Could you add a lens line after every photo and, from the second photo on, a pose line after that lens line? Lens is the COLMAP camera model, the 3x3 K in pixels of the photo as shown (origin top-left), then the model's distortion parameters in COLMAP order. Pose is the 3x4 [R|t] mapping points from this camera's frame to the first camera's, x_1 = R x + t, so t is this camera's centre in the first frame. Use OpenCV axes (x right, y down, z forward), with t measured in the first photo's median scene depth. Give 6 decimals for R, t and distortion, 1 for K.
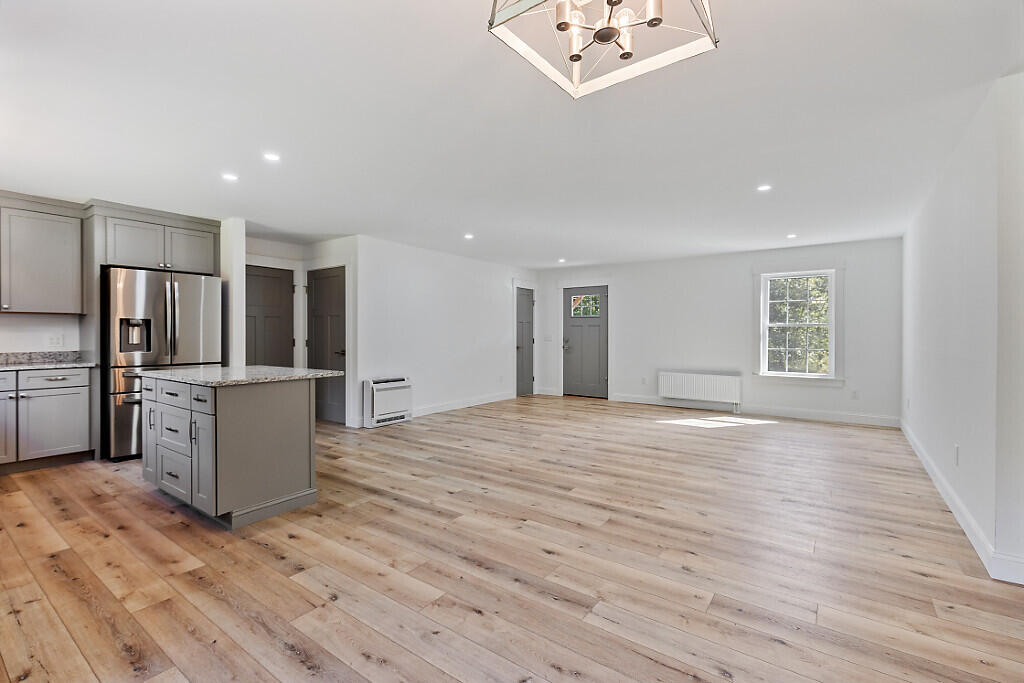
lens RADIAL K [[459.5, 0, 503.9], [0, 459.5, 336.5], [0, 0, 1]] dist [0.000108, -0.000884]
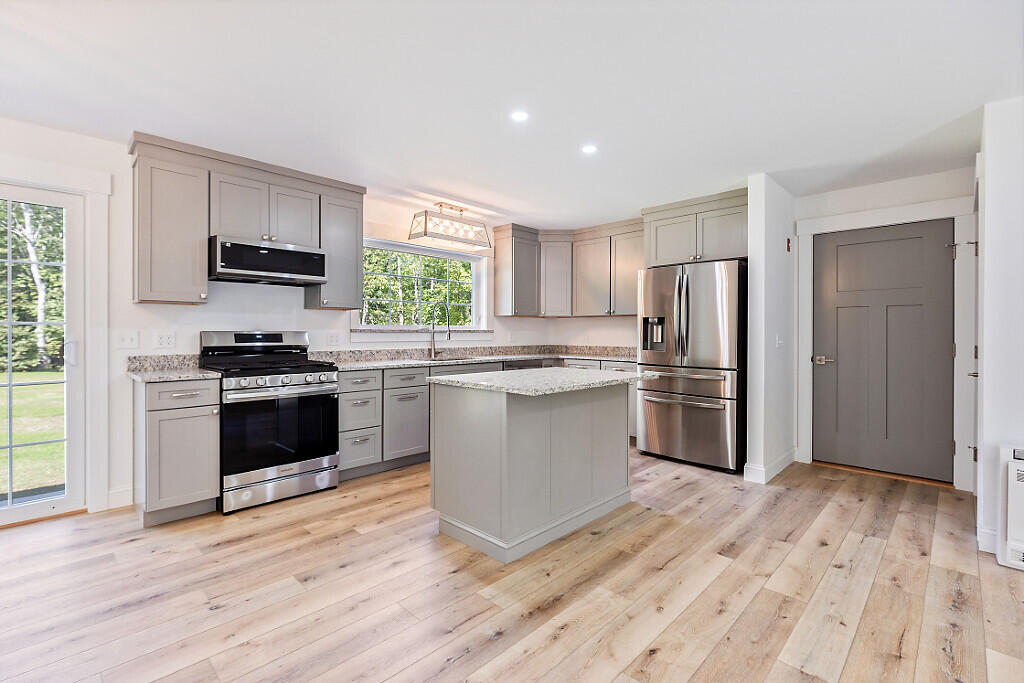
lens RADIAL K [[459.5, 0, 510.5], [0, 459.5, 333.1], [0, 0, 1]] dist [0.000108, -0.000884]
pose [[-0.140850, 0.001390, -0.990030, 0.235770], [-0.011440, 0.999930, 0.003031, -0.004113], [0.989965, 0.011753, -0.140824, 0.841365]]
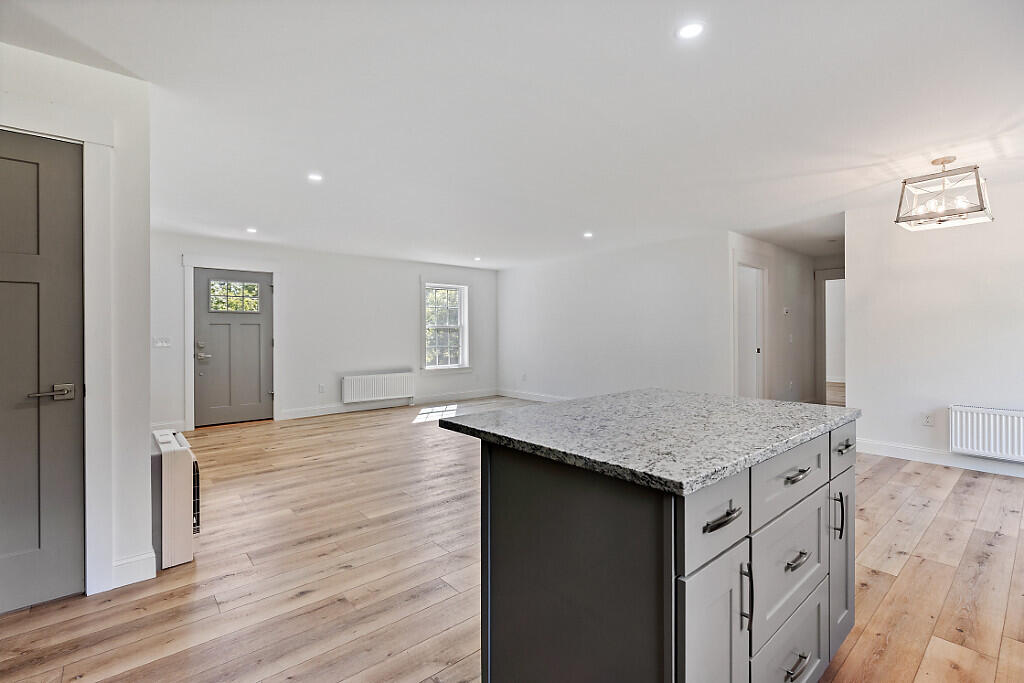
lens RADIAL K [[459.5, 0, 514.3], [0, 459.5, 333.5], [0, 0, 1]] dist [0.000108, -0.000884]
pose [[0.225300, -0.001458, 0.974288, -0.856014], [0.010572, 0.999944, -0.000948, -0.006976], [-0.974232, 0.010513, 0.225303, 0.830988]]
